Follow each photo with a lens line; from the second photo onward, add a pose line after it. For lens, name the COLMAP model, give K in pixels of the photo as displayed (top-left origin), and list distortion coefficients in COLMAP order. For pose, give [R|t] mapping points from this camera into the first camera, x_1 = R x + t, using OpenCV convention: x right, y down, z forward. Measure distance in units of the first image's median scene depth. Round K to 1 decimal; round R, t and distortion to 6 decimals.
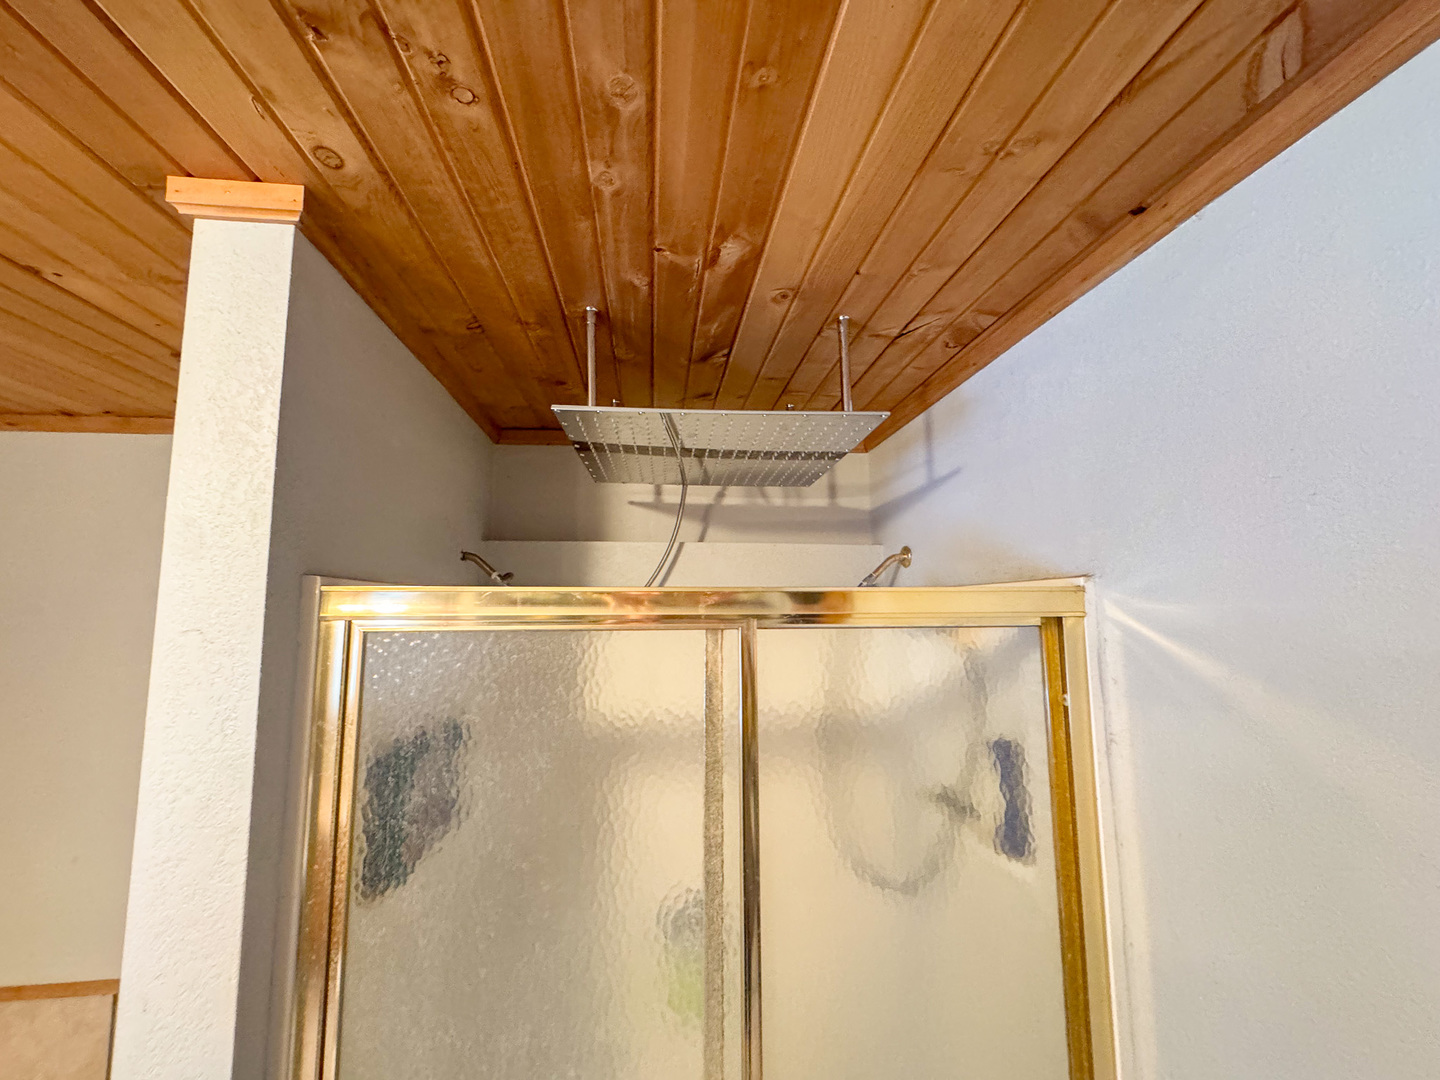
lens RADIAL K [[574.1, 0, 713.2], [0, 574.1, 538.4], [0, 0, 1]] dist [-0.003372, 0.000297]
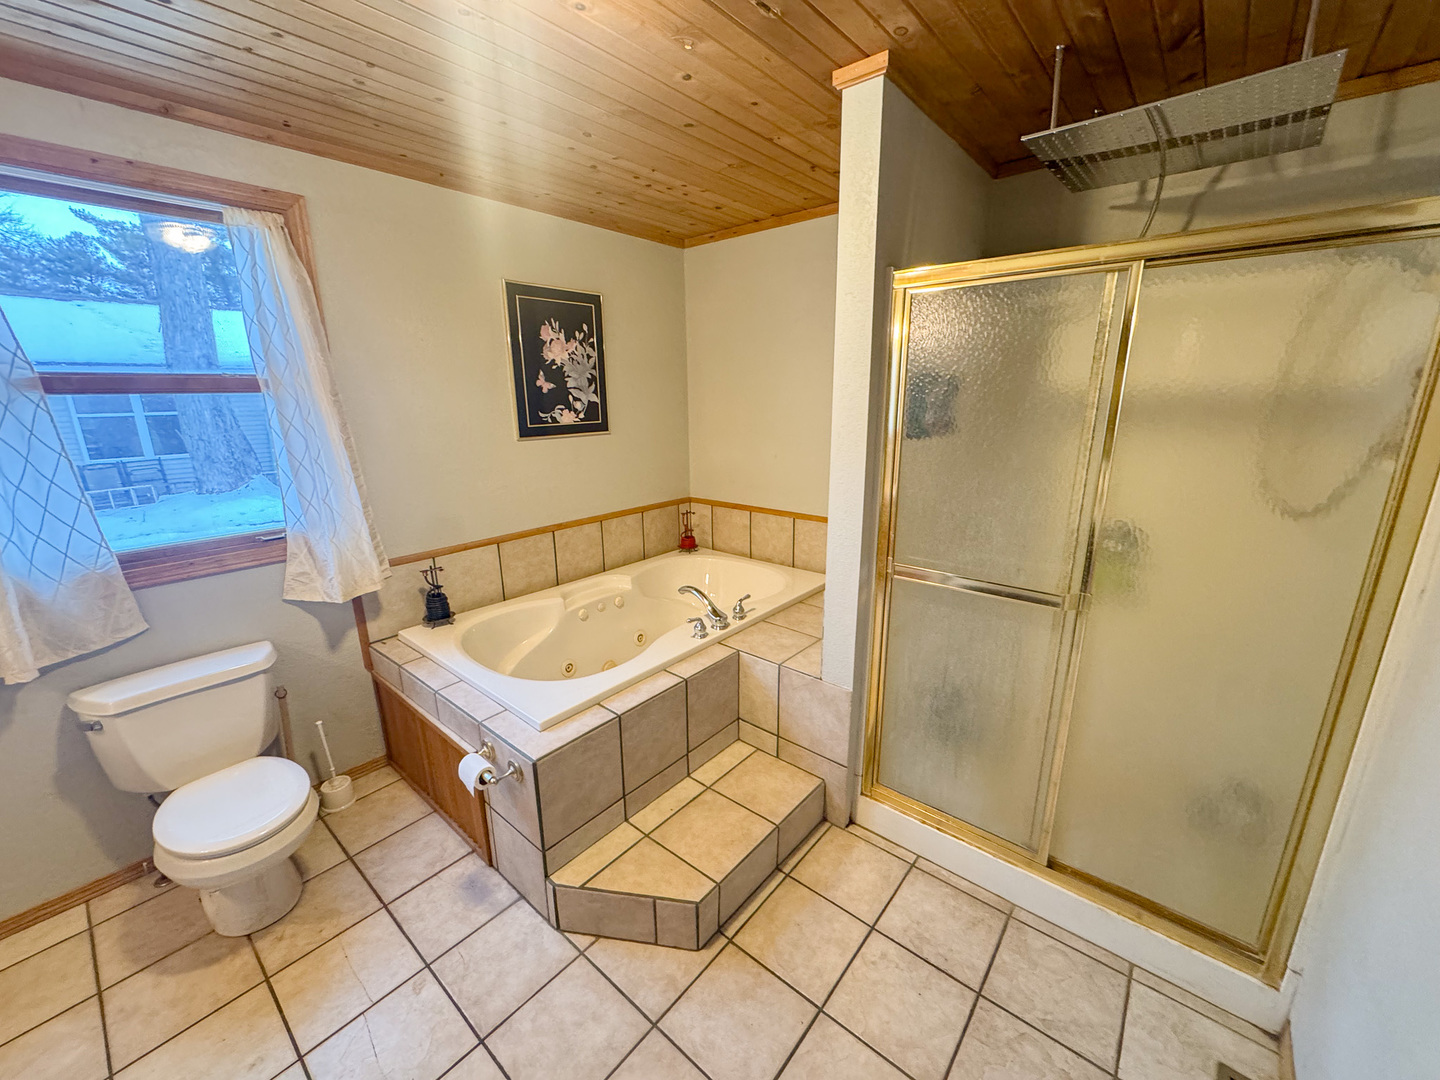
lens RADIAL K [[574.1, 0, 721.9], [0, 574.1, 536.5], [0, 0, 1]] dist [-0.003372, 0.000297]
pose [[0.689731, 0.175791, -0.702403, 0.426244], [0.091998, 0.940942, 0.325829, 0.200171], [0.718198, -0.289354, 0.632824, -0.854174]]
